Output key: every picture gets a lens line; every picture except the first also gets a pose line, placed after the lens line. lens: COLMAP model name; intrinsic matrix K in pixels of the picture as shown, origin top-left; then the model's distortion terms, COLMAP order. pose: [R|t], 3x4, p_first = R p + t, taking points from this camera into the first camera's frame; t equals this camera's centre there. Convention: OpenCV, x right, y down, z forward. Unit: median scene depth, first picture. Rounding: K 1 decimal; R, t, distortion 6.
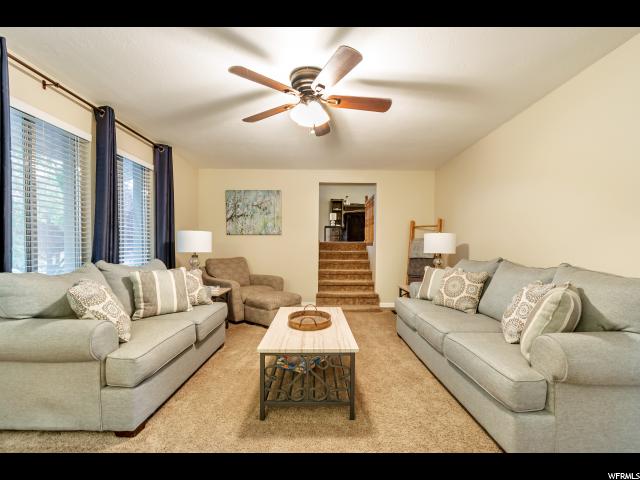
lens RADIAL K [[288.9, 0, 309.4], [0, 288.9, 257.0], [0, 0, 1]] dist [0.000861, -0.001663]
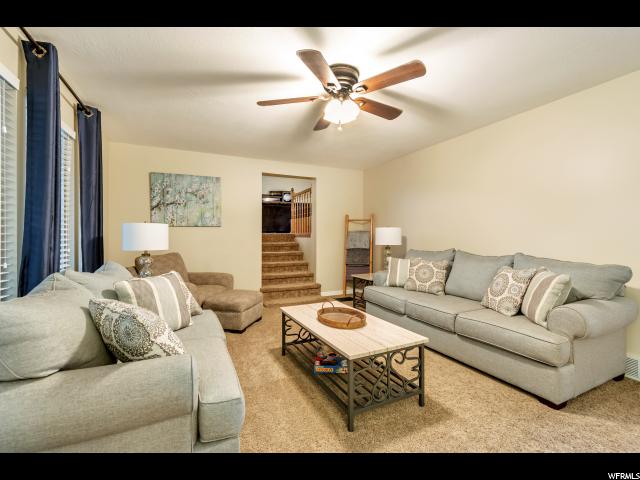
lens RADIAL K [[288.9, 0, 316.7], [0, 288.9, 241.4], [0, 0, 1]] dist [0.000861, -0.001663]
pose [[0.906510, -0.015687, 0.421892, -0.300825], [0.022370, 0.999690, -0.010894, -0.020715], [-0.421591, 0.019313, 0.906581, 0.083597]]
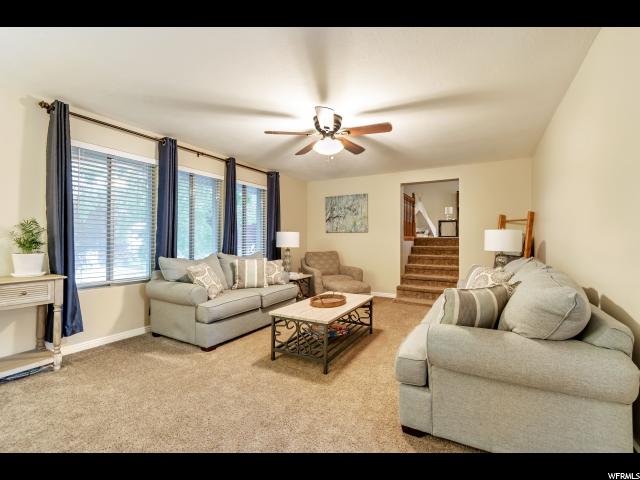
lens RADIAL K [[288.9, 0, 324.7], [0, 288.9, 239.5], [0, 0, 1]] dist [0.000861, -0.001663]
pose [[0.868590, -0.002741, -0.495524, 0.464440], [-0.014398, 0.999423, -0.030766, -0.013784], [0.495323, 0.033858, 0.868049, -0.110932]]
